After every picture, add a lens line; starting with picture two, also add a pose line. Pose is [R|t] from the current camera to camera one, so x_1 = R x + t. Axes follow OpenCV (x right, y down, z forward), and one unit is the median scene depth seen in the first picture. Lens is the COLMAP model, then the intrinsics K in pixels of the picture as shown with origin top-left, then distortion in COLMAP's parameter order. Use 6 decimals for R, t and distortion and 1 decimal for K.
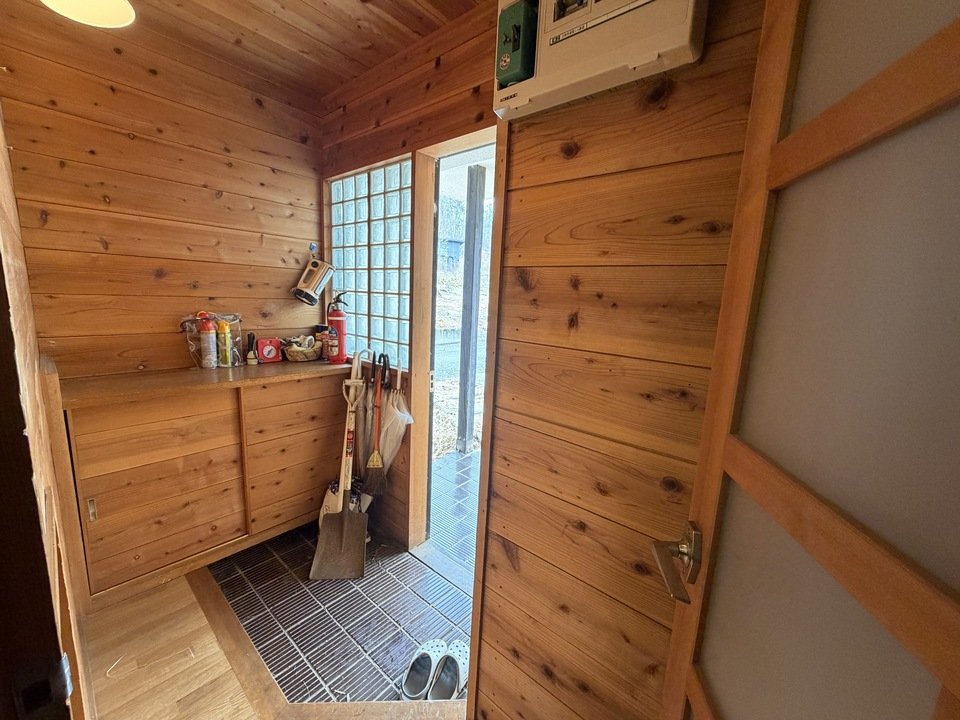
lens RADIAL K [[383.1, 0, 477.2], [0, 383.1, 357.9], [0, 0, 1]] dist [-0.000582, 0.000045]
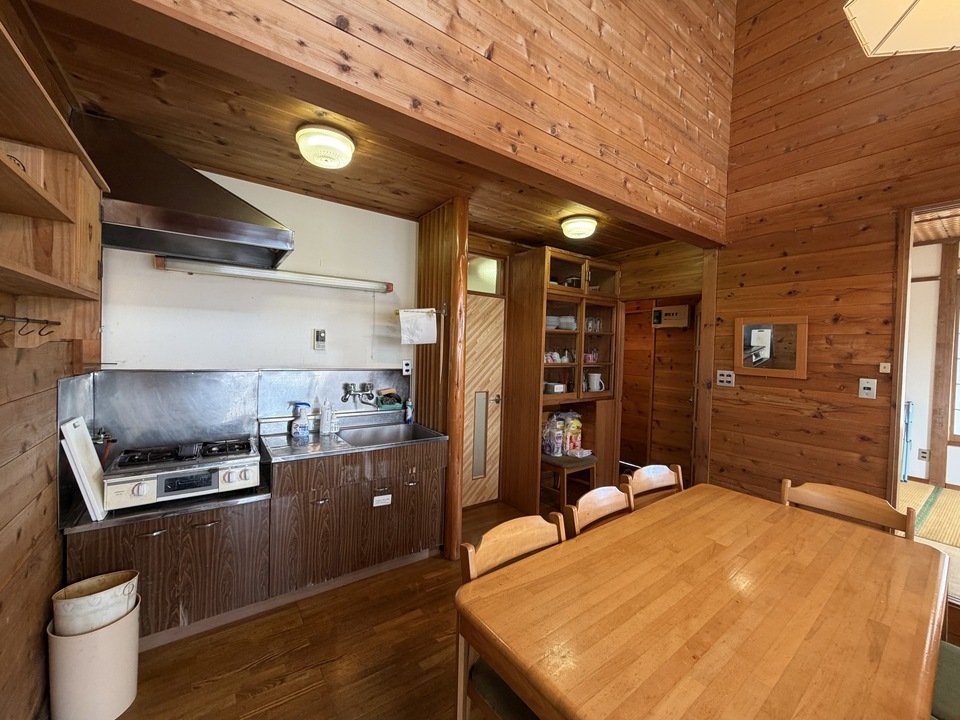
lens RADIAL K [[383.1, 0, 483.6], [0, 383.1, 358.7], [0, 0, 1]] dist [-0.000582, 0.000045]
pose [[0.975505, -0.013017, -0.219593, -1.067135], [-0.019893, 0.988937, -0.146993, 0.582605], [0.219077, 0.147761, 0.964454, -4.503371]]
